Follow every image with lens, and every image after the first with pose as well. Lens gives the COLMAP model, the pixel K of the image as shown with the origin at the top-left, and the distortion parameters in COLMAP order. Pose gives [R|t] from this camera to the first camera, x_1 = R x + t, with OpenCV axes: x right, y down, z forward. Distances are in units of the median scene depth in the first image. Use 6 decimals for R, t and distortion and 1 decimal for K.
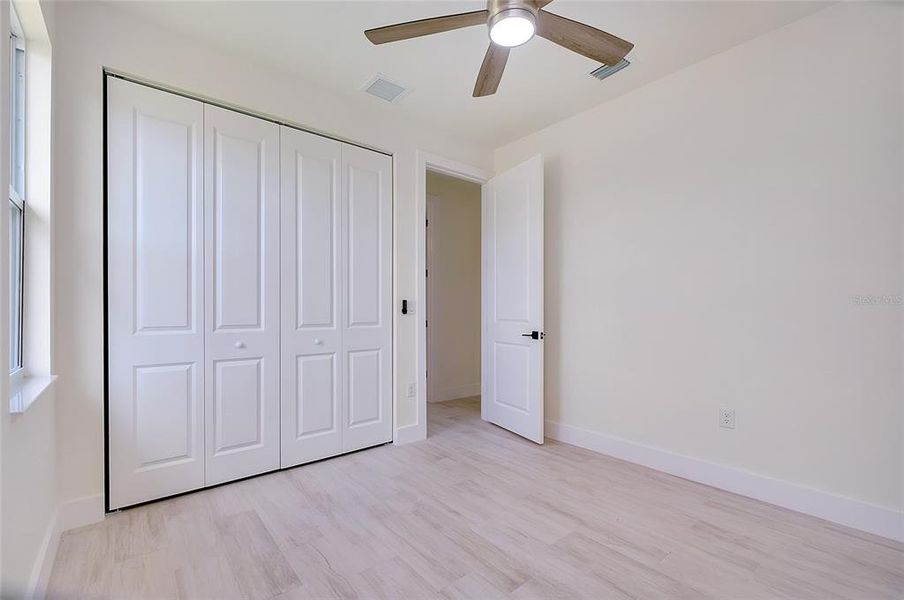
lens RADIAL K [[400.9, 0, 444.5], [0, 400.9, 309.0], [0, 0, 1]] dist [0.008181, -0.000507]
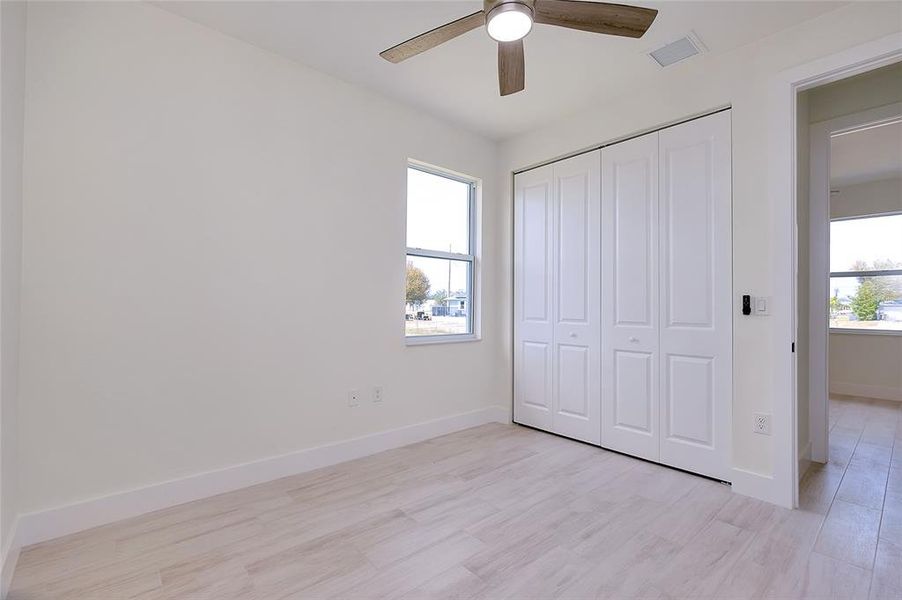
lens RADIAL K [[400.0, 0, 455.2], [0, 400.0, 299.2], [0, 0, 1]] dist [0.008181, -0.000507]
pose [[0.038452, -0.015613, -0.999138, 0.731185], [-0.003798, 0.999868, -0.015771, -0.002633], [0.999253, 0.004401, 0.038388, 0.538154]]
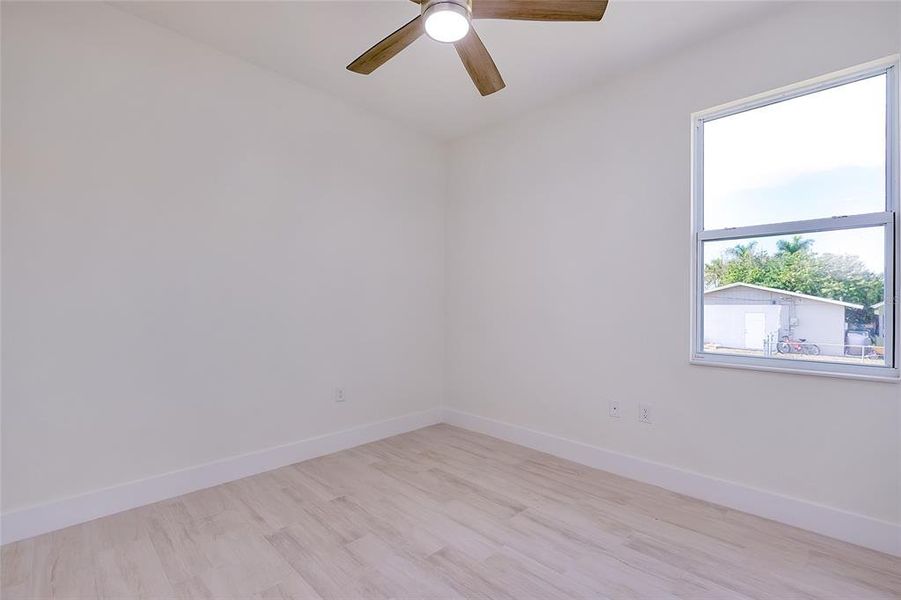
lens RADIAL K [[399.5, 0, 457.5], [0, 399.5, 306.3], [0, 0, 1]] dist [0.008181, -0.000507]
pose [[-0.991236, -0.008197, -0.131846, 0.168283], [-0.006929, 0.999925, -0.010070, 0.001381], [0.131919, -0.009068, -0.991219, 1.262308]]
